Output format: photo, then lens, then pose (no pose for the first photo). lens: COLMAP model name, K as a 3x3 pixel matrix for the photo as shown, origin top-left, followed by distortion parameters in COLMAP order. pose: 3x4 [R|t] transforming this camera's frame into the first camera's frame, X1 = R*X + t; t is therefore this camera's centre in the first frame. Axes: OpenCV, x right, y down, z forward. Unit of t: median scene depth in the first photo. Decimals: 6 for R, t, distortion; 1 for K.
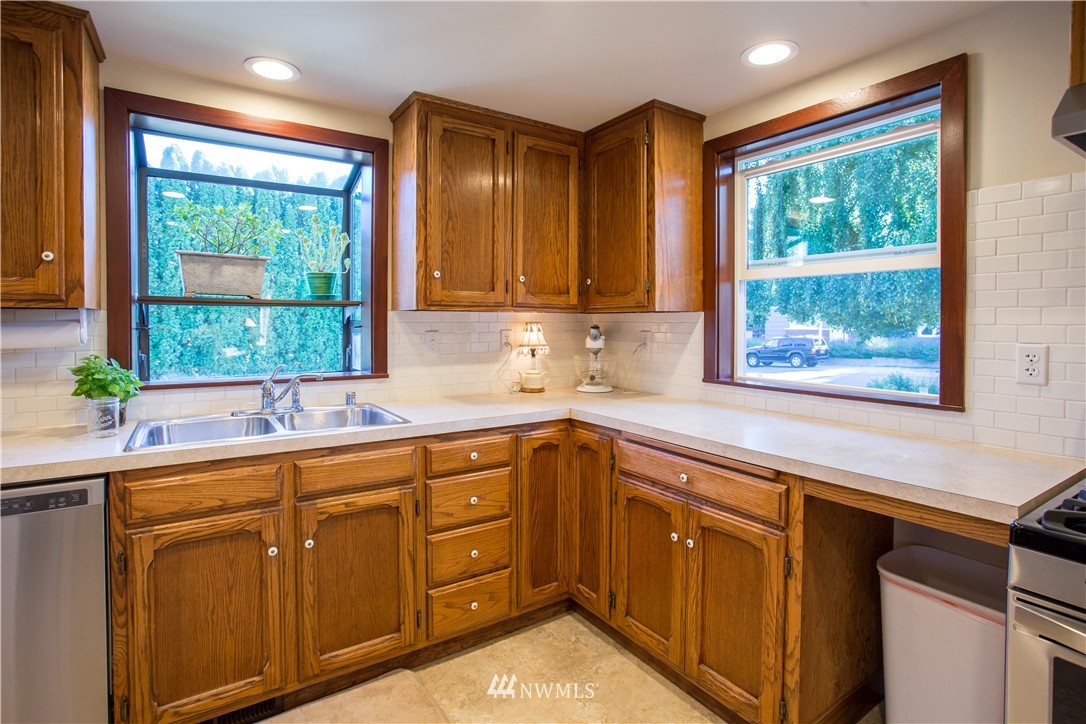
lens RADIAL K [[546.8, 0, 547.4], [0, 546.8, 334.0], [0, 0, 1]] dist [-0.059463, 0.023736]
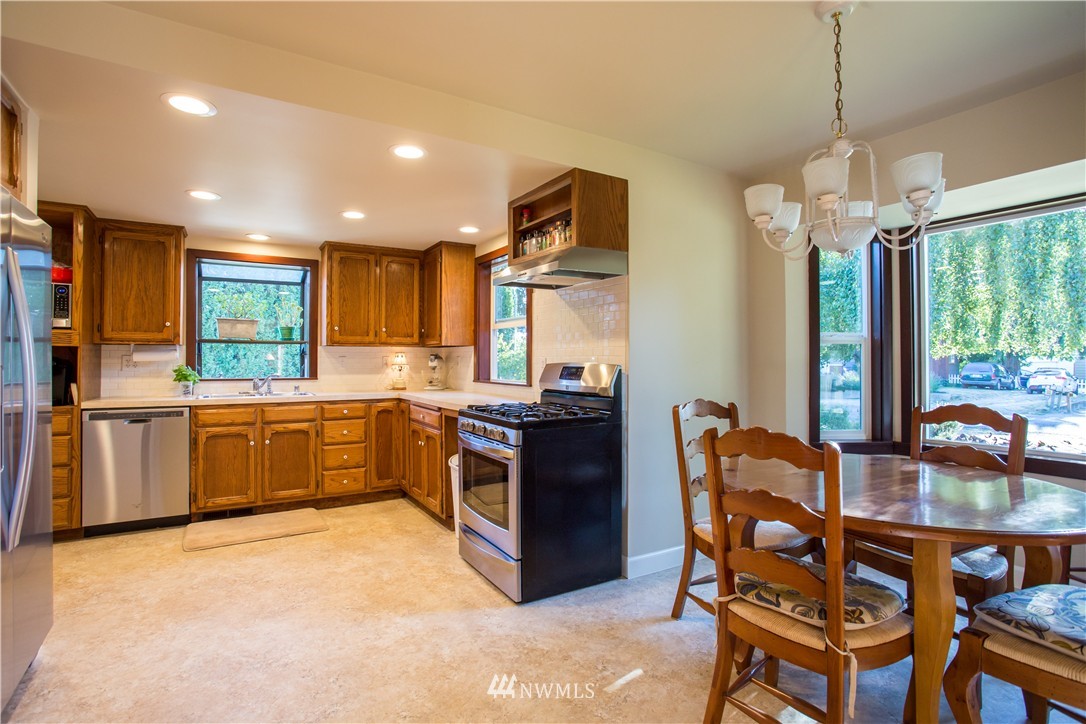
lens RADIAL K [[545.1, 0, 543.0], [0, 545.1, 362.0], [0, 0, 1]] dist [-0.049653, 0.000654]
pose [[0.998731, -0.001530, -0.050345, 0.746666], [0.000525, 0.999801, -0.019963, 0.066349], [0.050365, 0.019911, 0.998532, -1.103894]]
